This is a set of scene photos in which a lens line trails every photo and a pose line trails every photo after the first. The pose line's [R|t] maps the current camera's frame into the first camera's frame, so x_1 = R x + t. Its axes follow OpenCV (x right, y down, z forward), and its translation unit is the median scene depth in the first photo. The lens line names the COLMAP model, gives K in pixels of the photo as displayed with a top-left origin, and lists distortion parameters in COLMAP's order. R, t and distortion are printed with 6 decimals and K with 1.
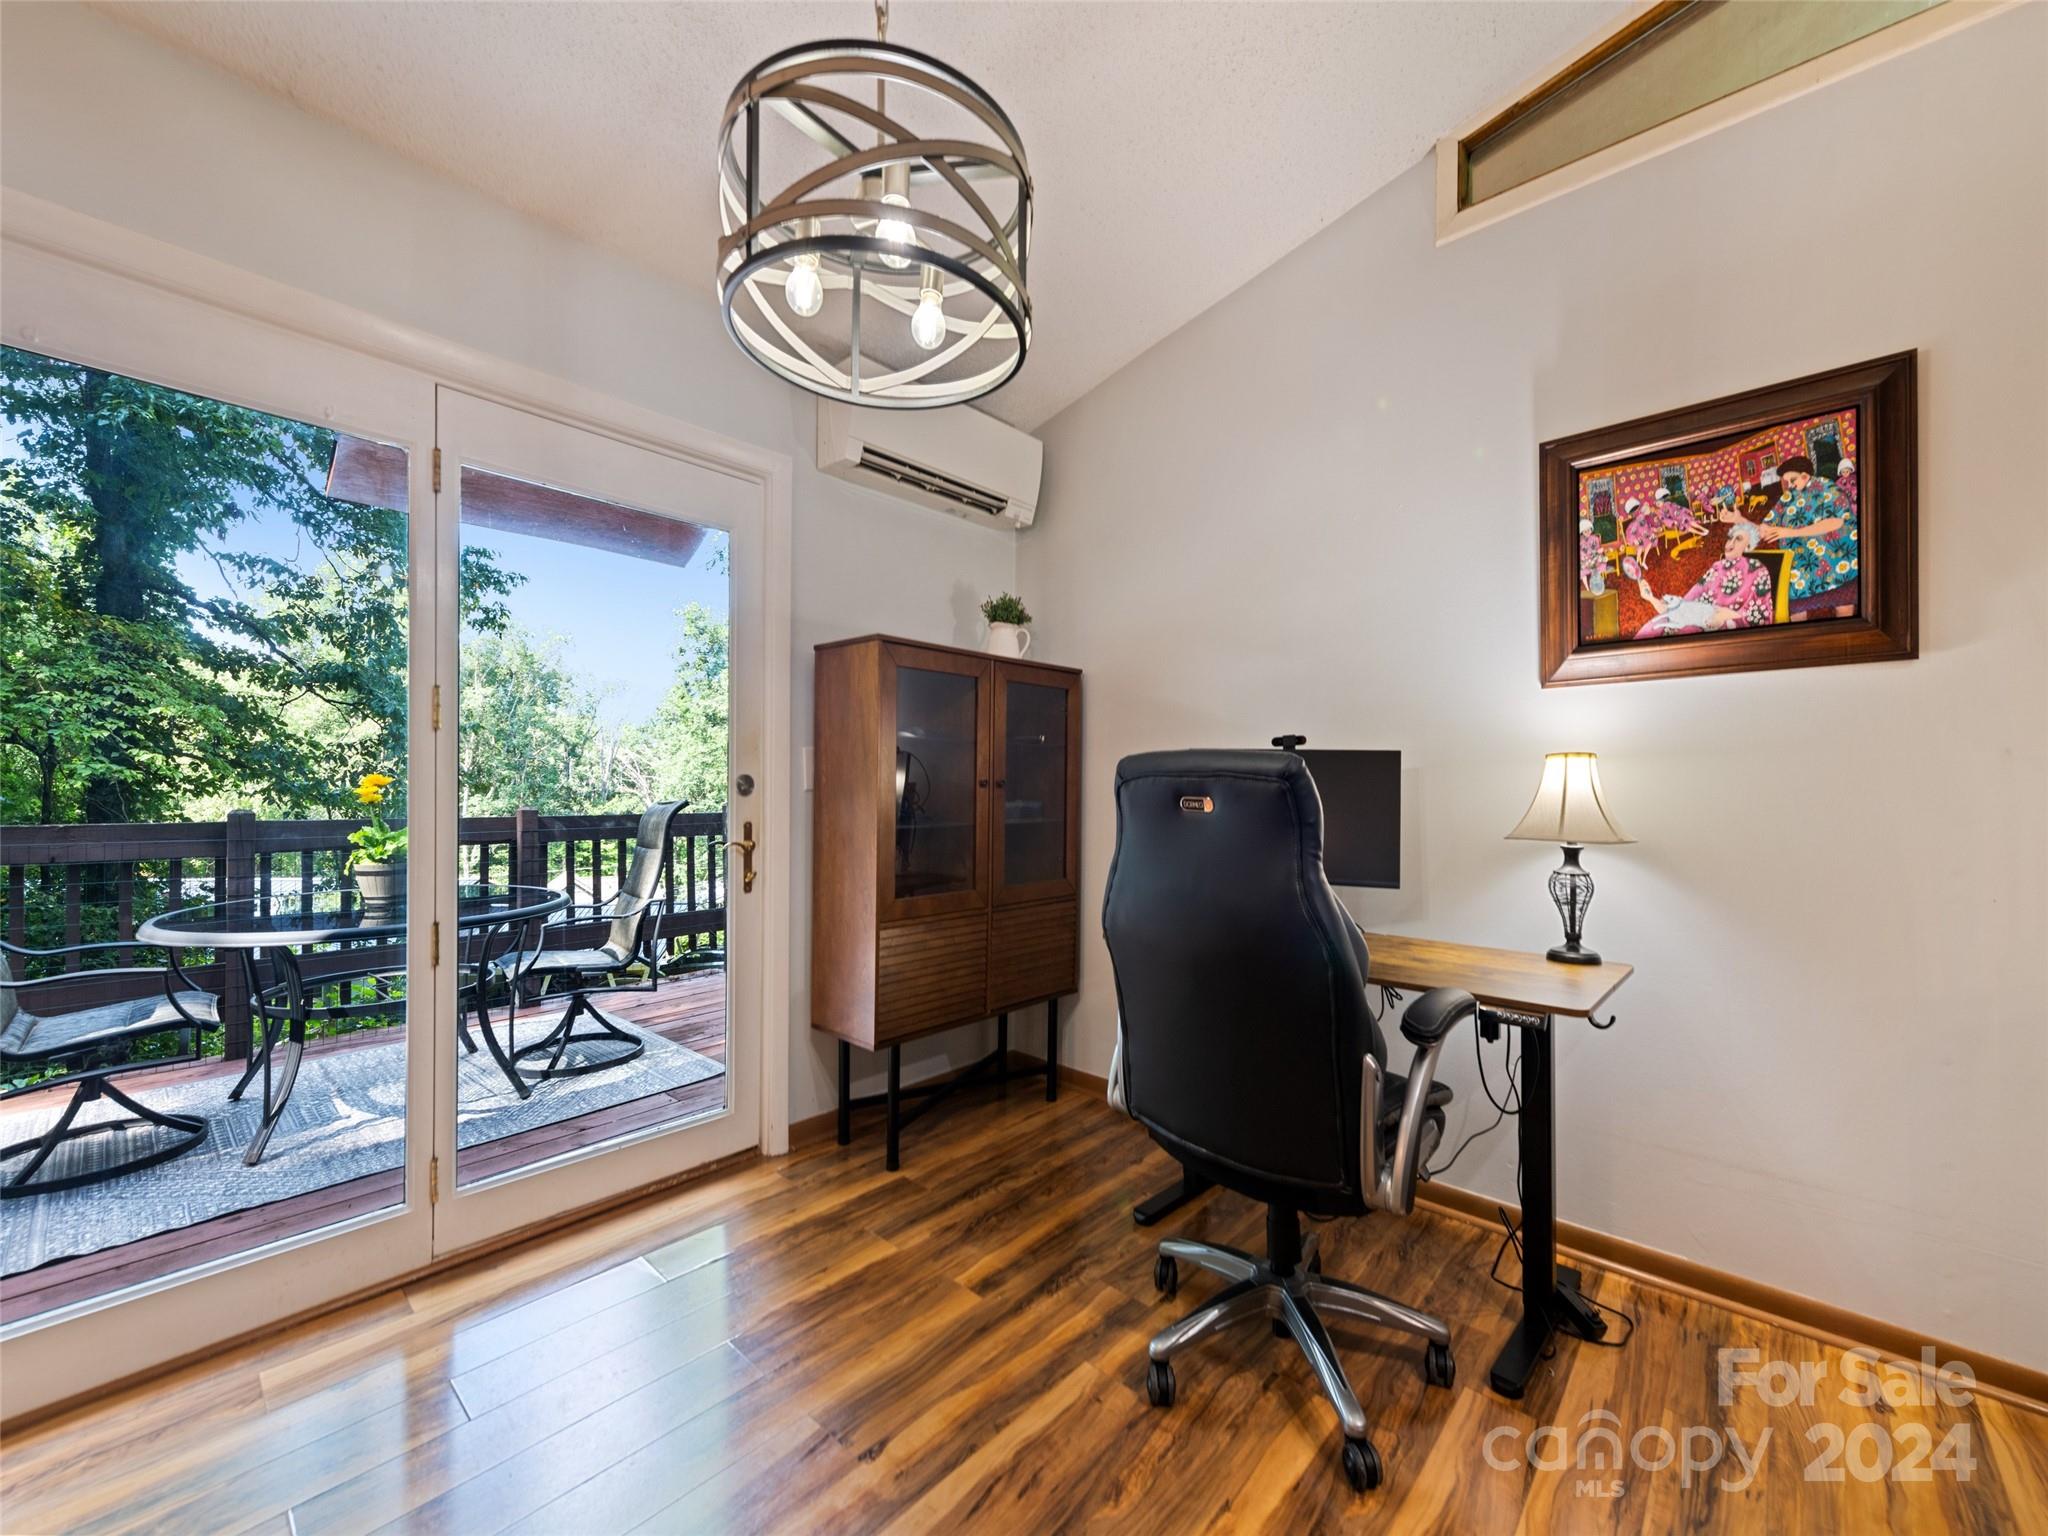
lens RADIAL K [[820.8, 0, 1023.2], [0, 820.8, 784.6], [0, 0, 1]] dist [0.015341, -0.000658]
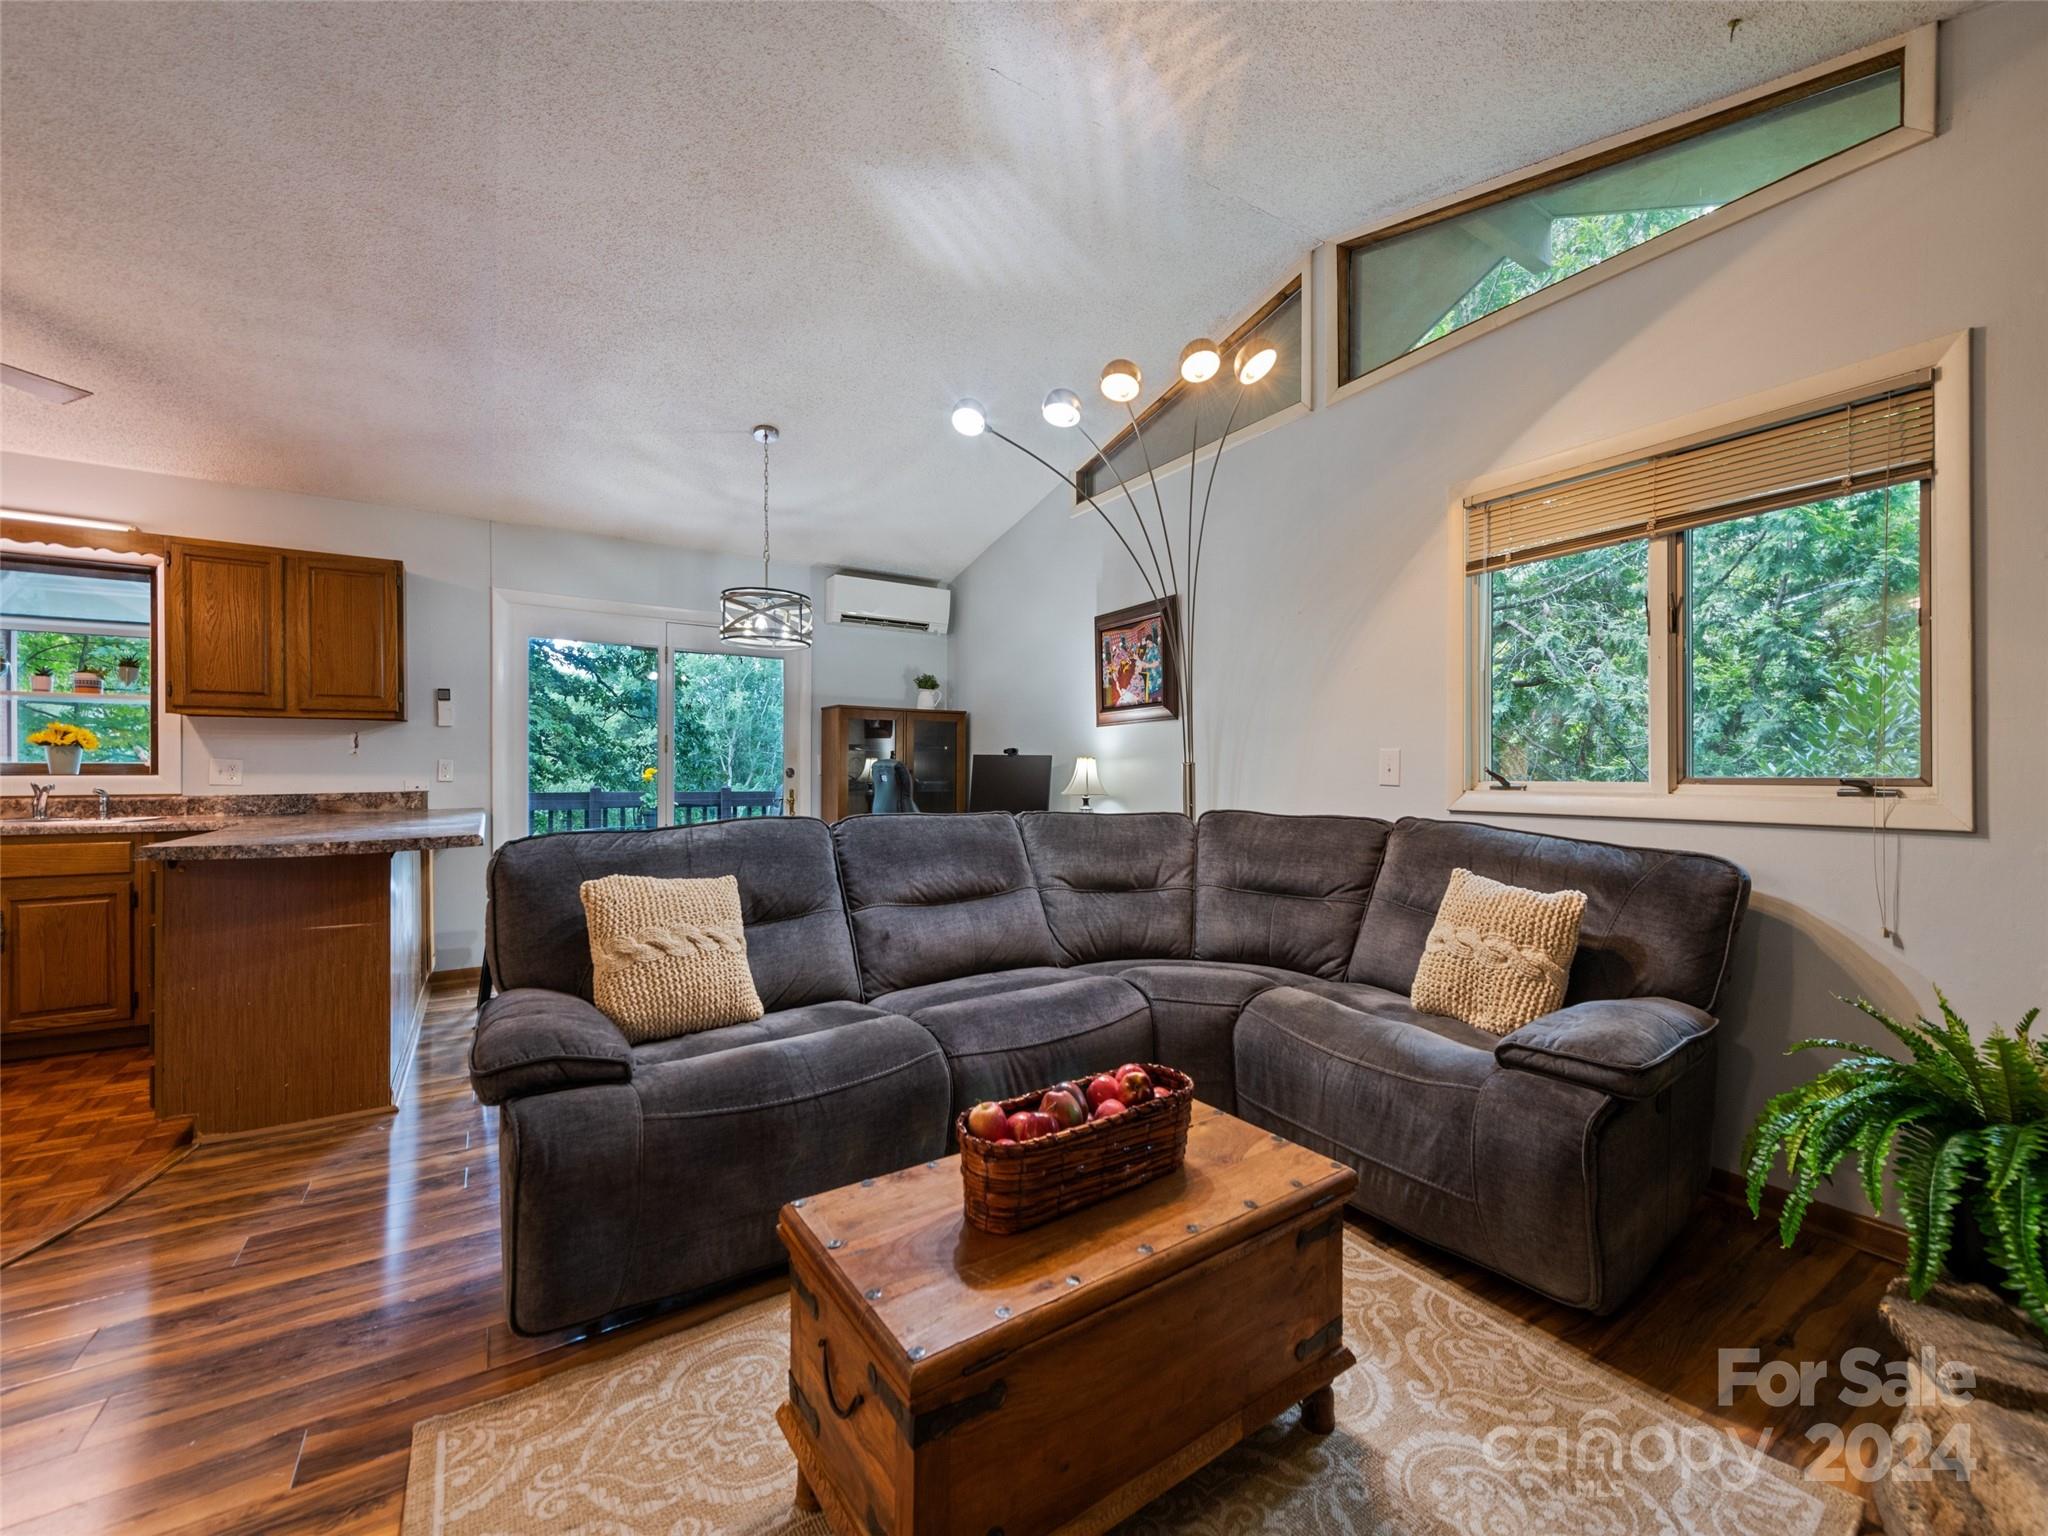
lens RADIAL K [[830.9, 0, 1021.1], [0, 830.9, 770.2], [0, 0, 1]] dist [0.022024, -0.005825]
pose [[0.966251, -0.005063, -0.257553, 0.826625], [0.004067, 0.999982, -0.004401, 0.005730], [0.257571, 0.003205, 0.966254, -0.986289]]
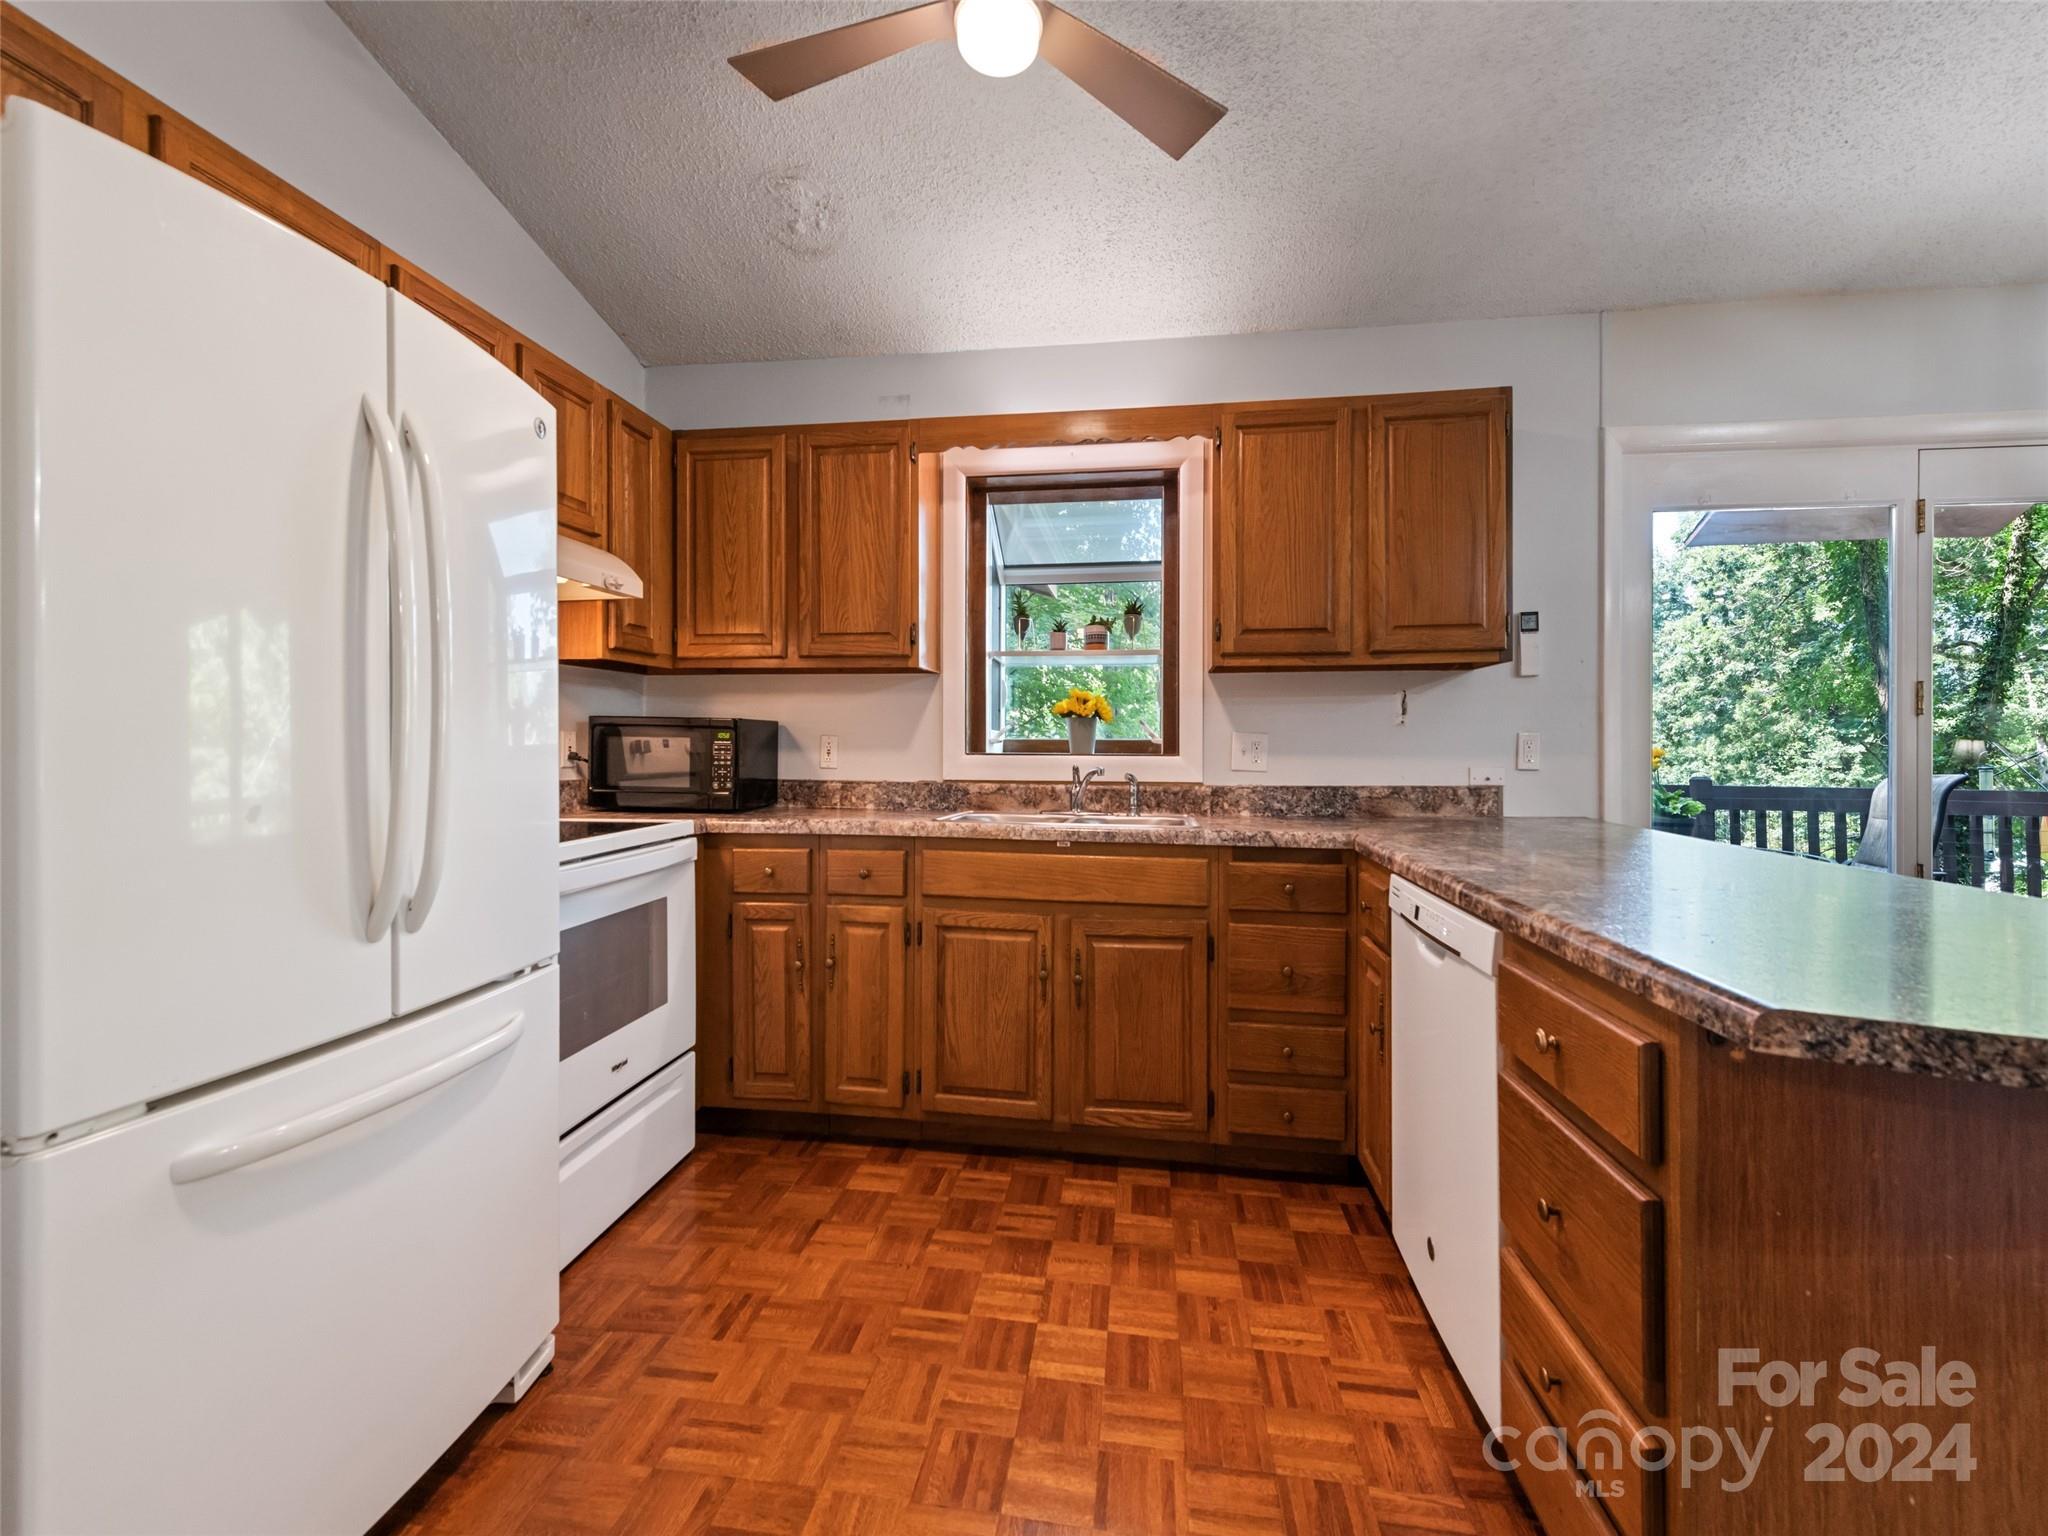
lens RADIAL K [[836.1, 0, 1026.3], [0, 836.1, 746.1], [0, 0, 1]] dist [0.016447, -0.000284]
pose [[0.561730, -0.004570, -0.827308, -0.305392], [-0.004225, 0.999956, -0.008392, -0.001417], [0.827310, 0.008209, 0.561686, -0.686662]]
